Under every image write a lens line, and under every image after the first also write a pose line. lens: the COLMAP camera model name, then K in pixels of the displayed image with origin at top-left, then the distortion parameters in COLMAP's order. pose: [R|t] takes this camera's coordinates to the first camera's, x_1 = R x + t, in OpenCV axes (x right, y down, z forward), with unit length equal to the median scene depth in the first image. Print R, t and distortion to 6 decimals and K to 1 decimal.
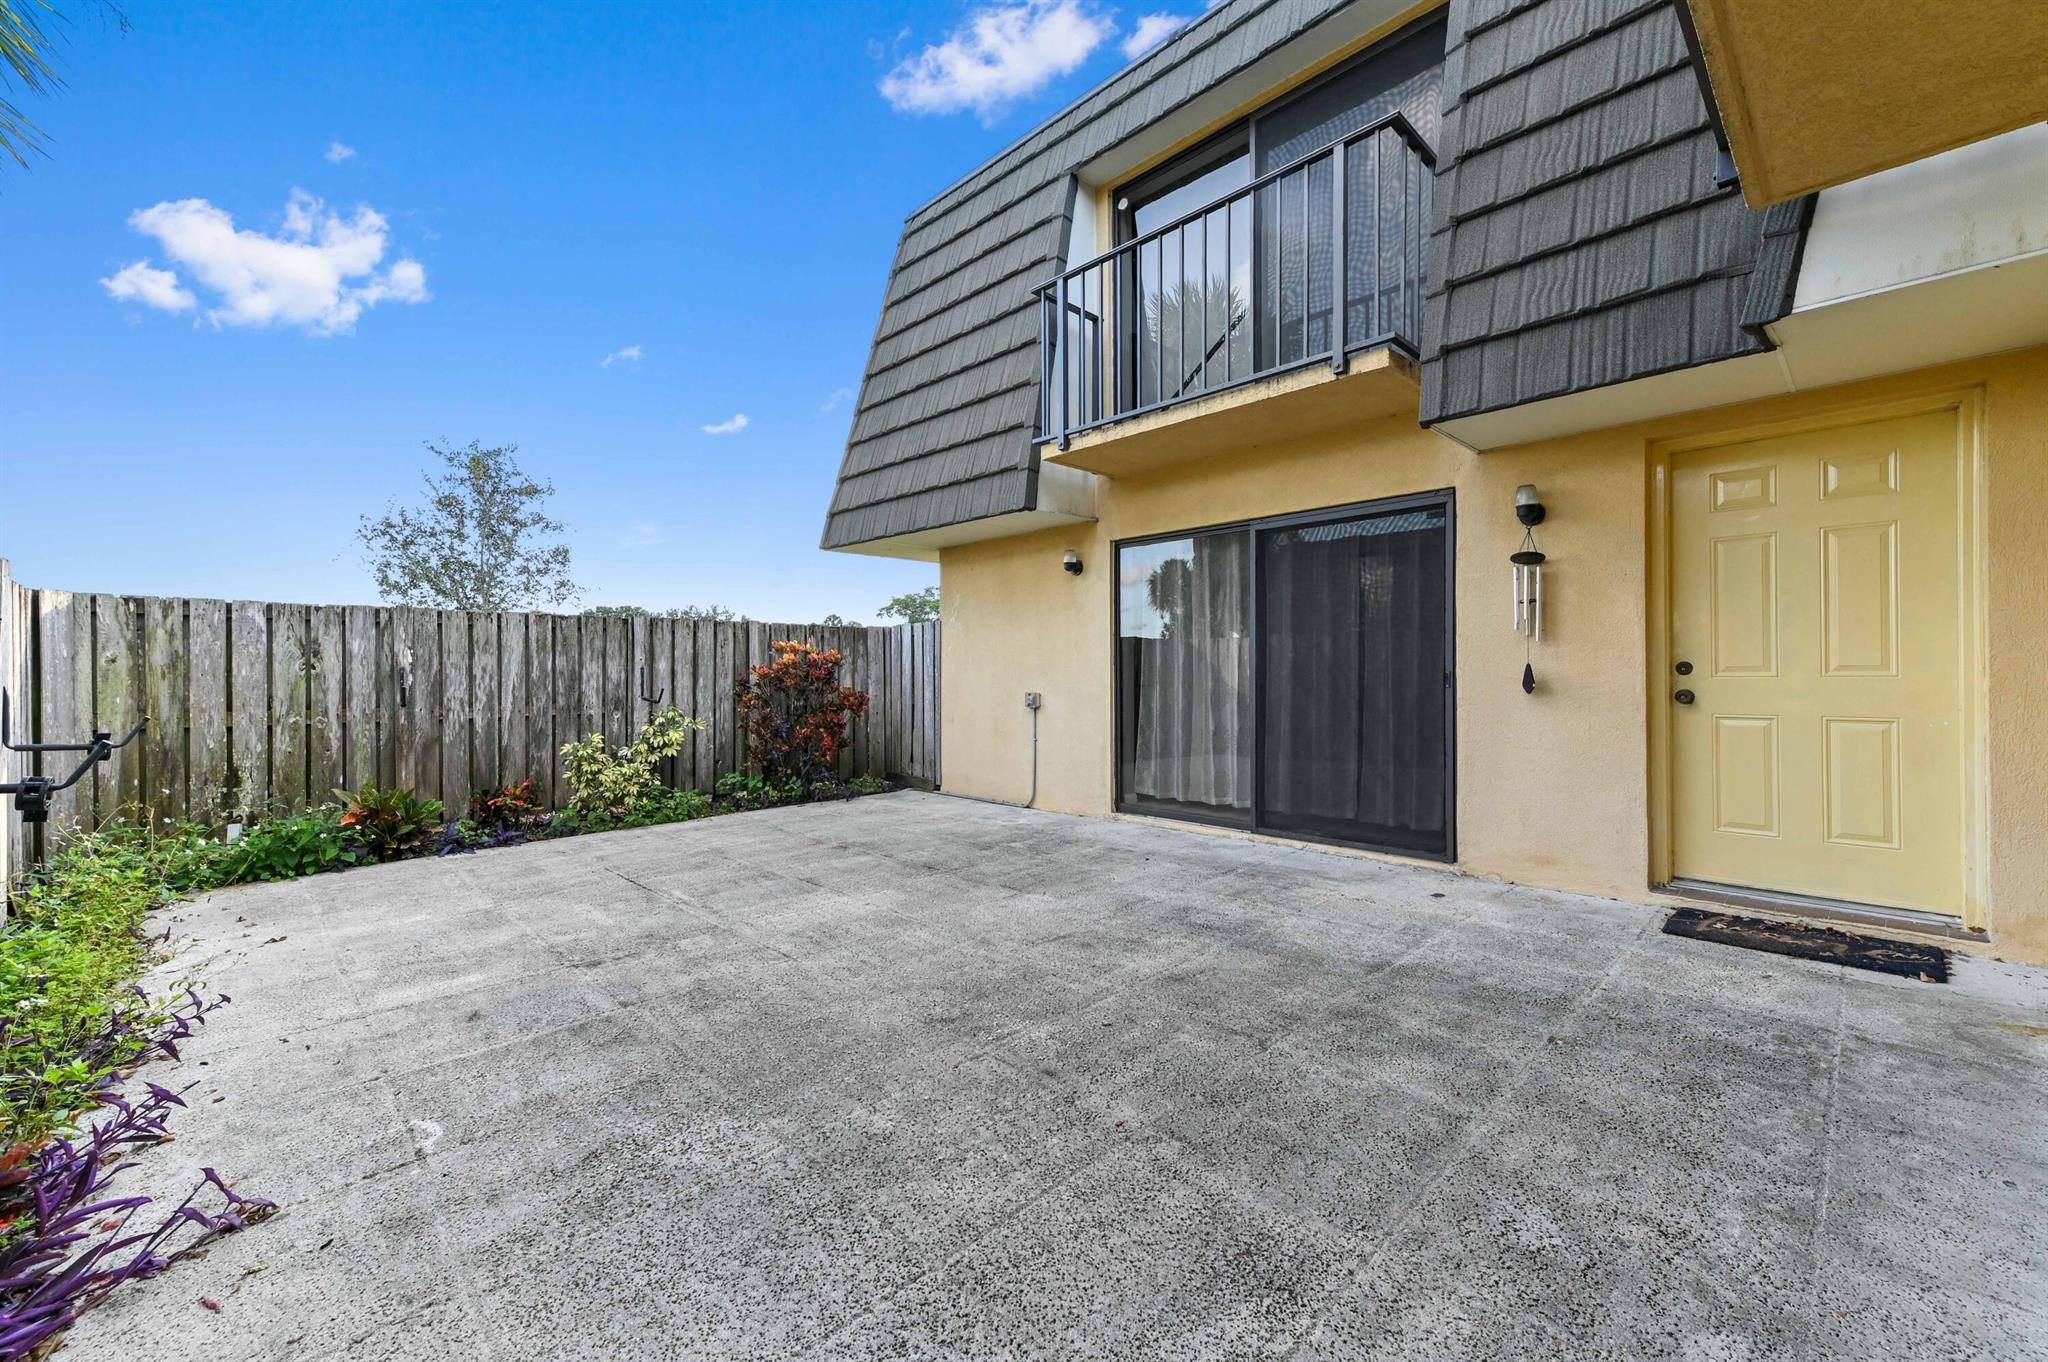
lens RADIAL K [[830.0, 0, 1022.8], [0, 830.0, 672.0], [0, 0, 1]] dist [0.016314, -0.000045]
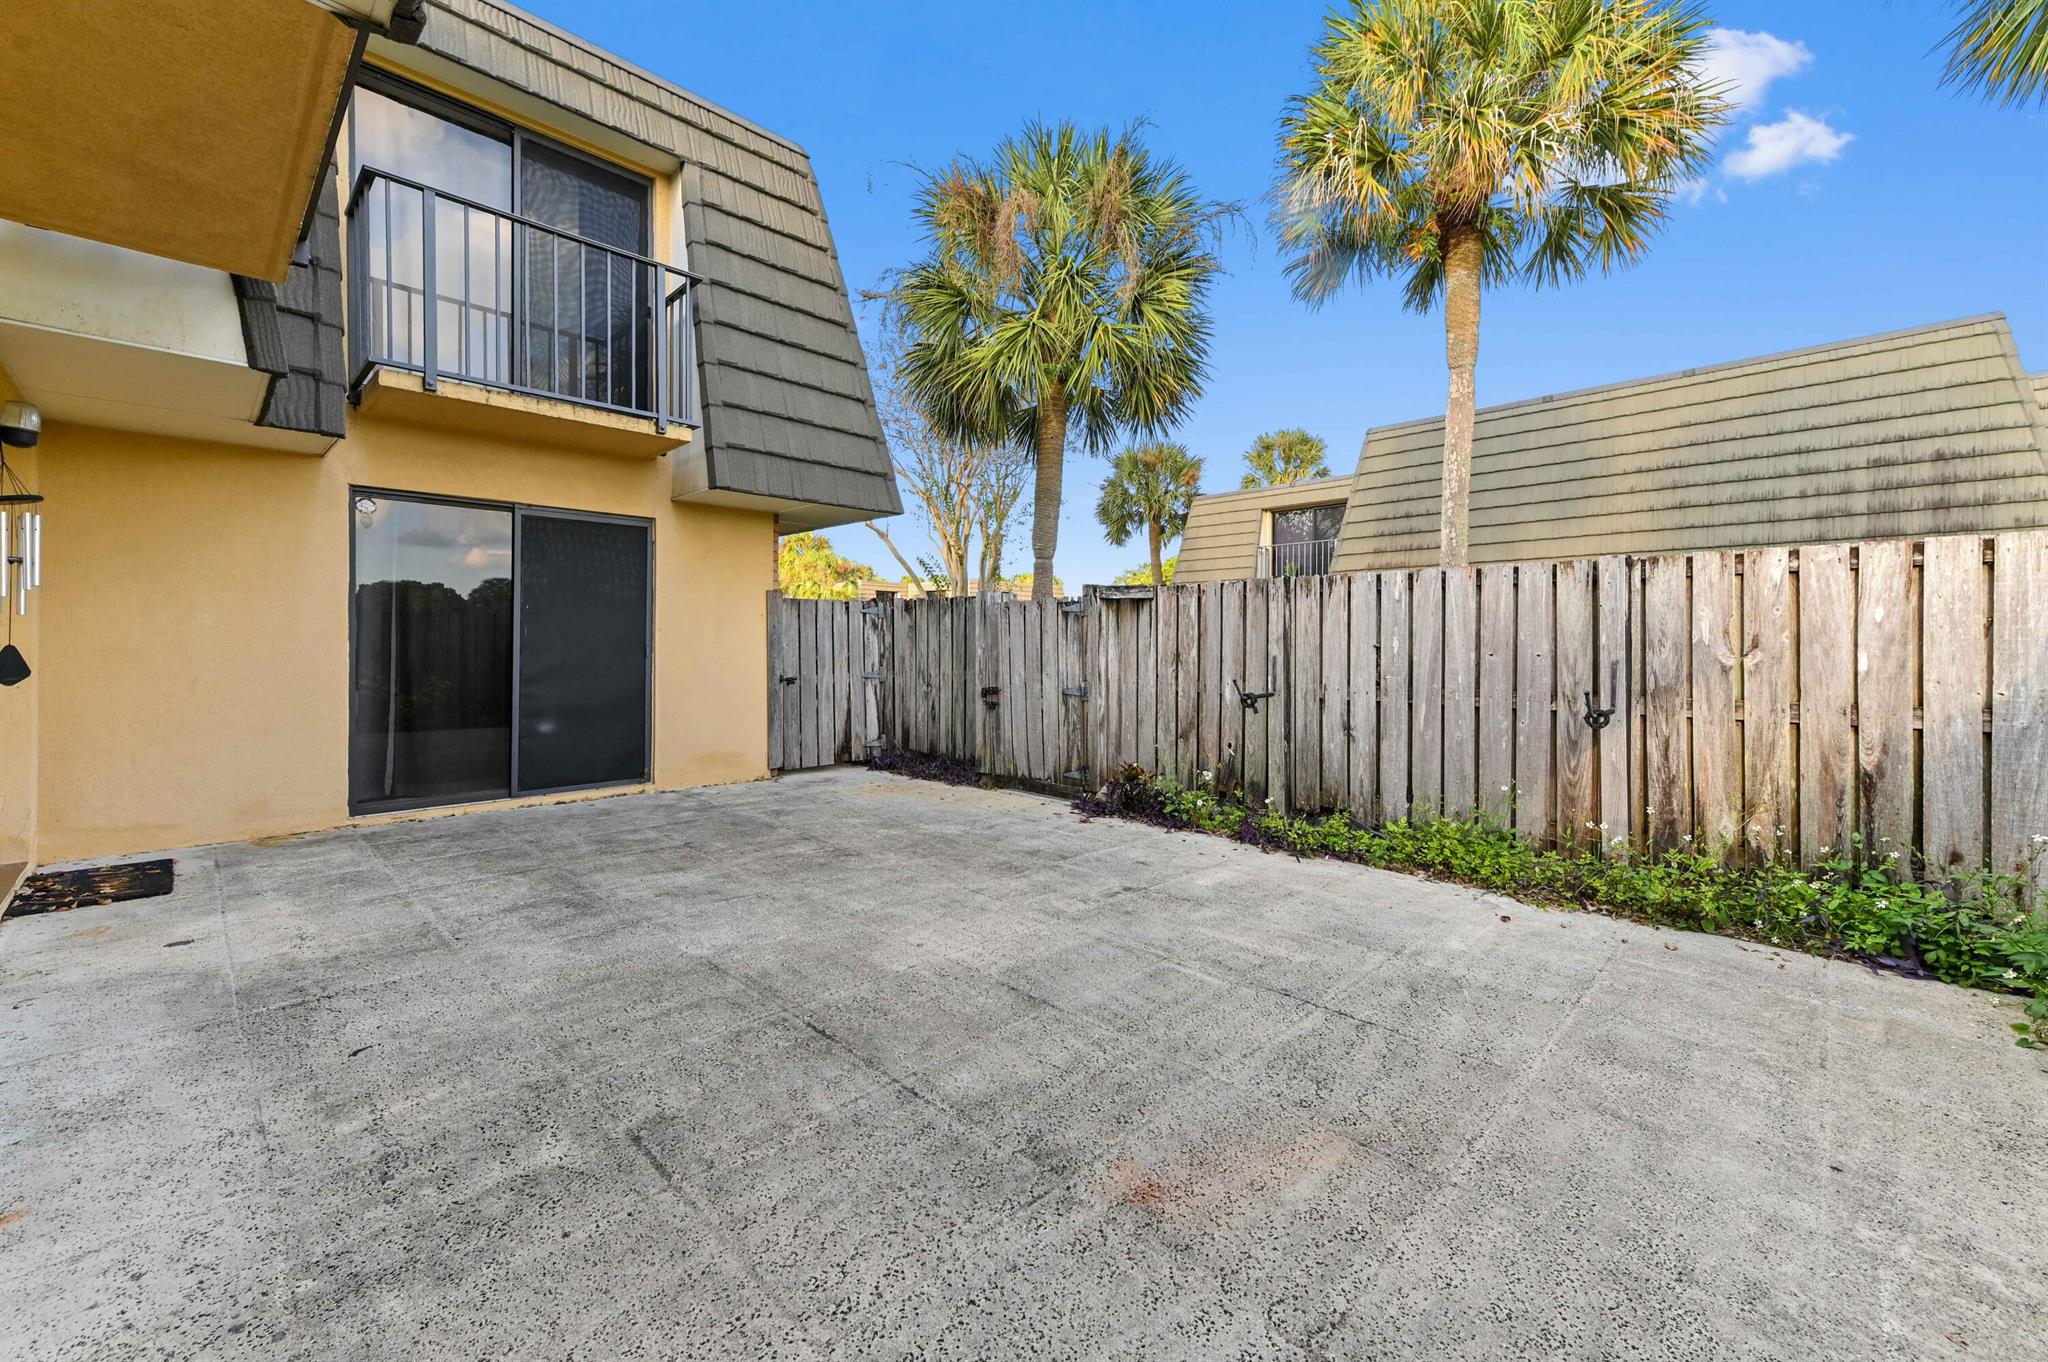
lens RADIAL K [[831.2, 0, 1026.6], [0, 831.2, 637.3], [0, 0, 1]] dist [0.016857, 0.000154]
pose [[-0.999420, 0.003524, -0.033870, -0.191167], [0.003749, 0.999971, -0.006589, -0.006606], [0.033846, -0.006712, -0.999405, 1.308322]]
